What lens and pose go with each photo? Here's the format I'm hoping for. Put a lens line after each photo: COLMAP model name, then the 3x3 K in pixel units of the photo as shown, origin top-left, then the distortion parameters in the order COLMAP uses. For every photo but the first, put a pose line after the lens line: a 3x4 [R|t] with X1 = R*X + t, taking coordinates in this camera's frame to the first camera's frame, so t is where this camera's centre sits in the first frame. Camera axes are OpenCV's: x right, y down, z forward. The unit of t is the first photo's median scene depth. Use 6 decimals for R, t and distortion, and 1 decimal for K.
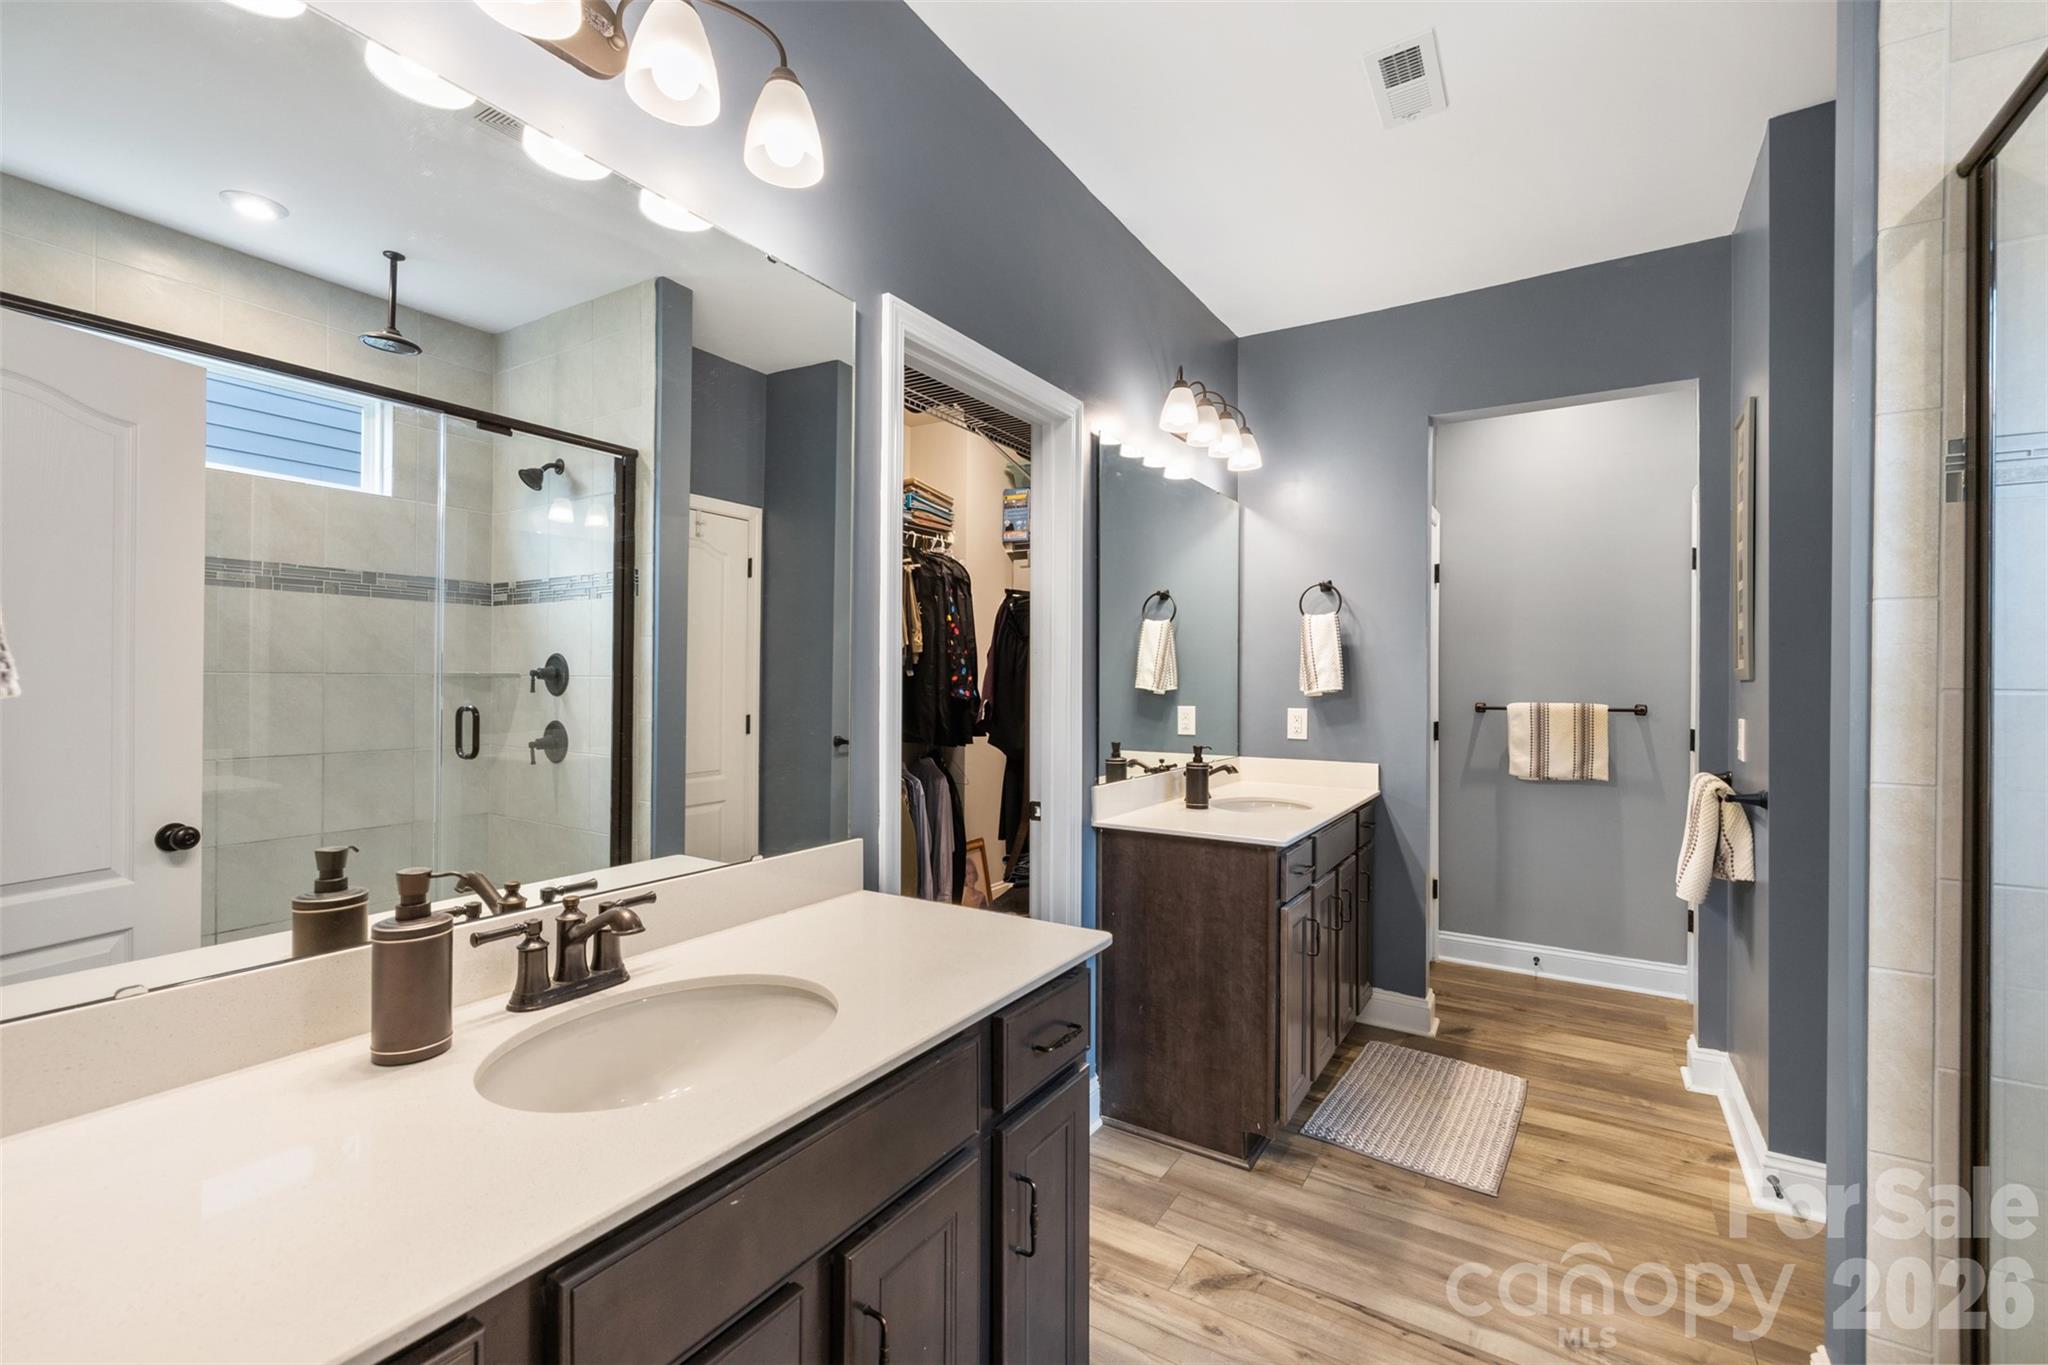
lens RADIAL K [[891.2, 0, 1032.2], [0, 891.2, 677.9], [0, 0, 1]] dist [0.005188, 0.000211]
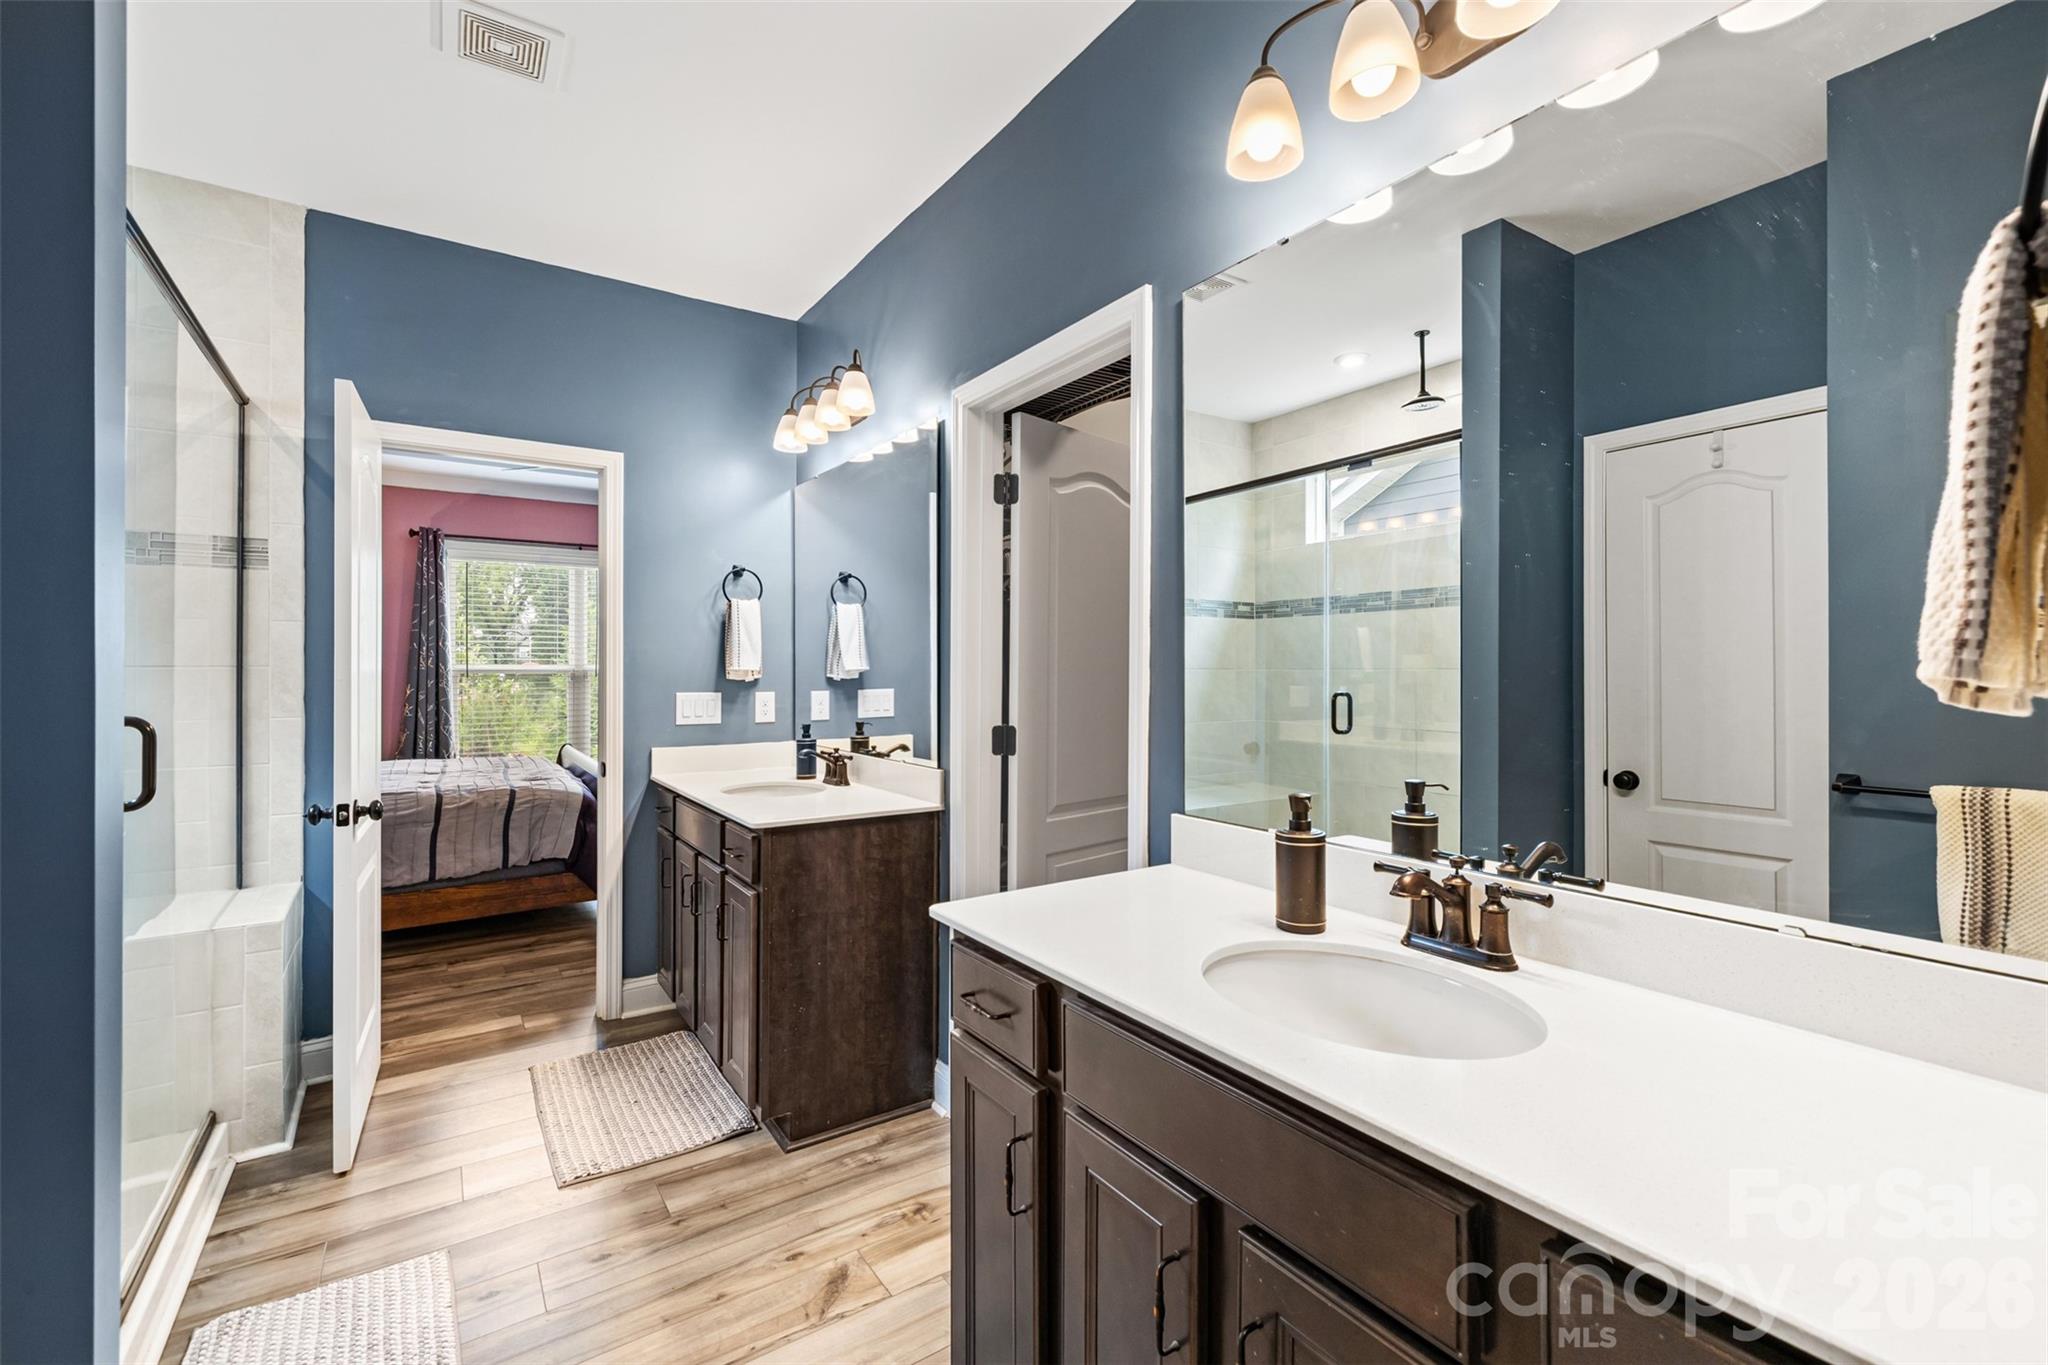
lens RADIAL K [[891.2, 0, 1034.0], [0, 891.2, 678.9], [0, 0, 1]] dist [0.005188, 0.000211]
pose [[-0.419906, -0.006218, -0.907546, 1.075274], [0.005485, 0.999941, -0.009389, 0.034917], [0.907551, -0.008921, -0.419847, 1.729097]]
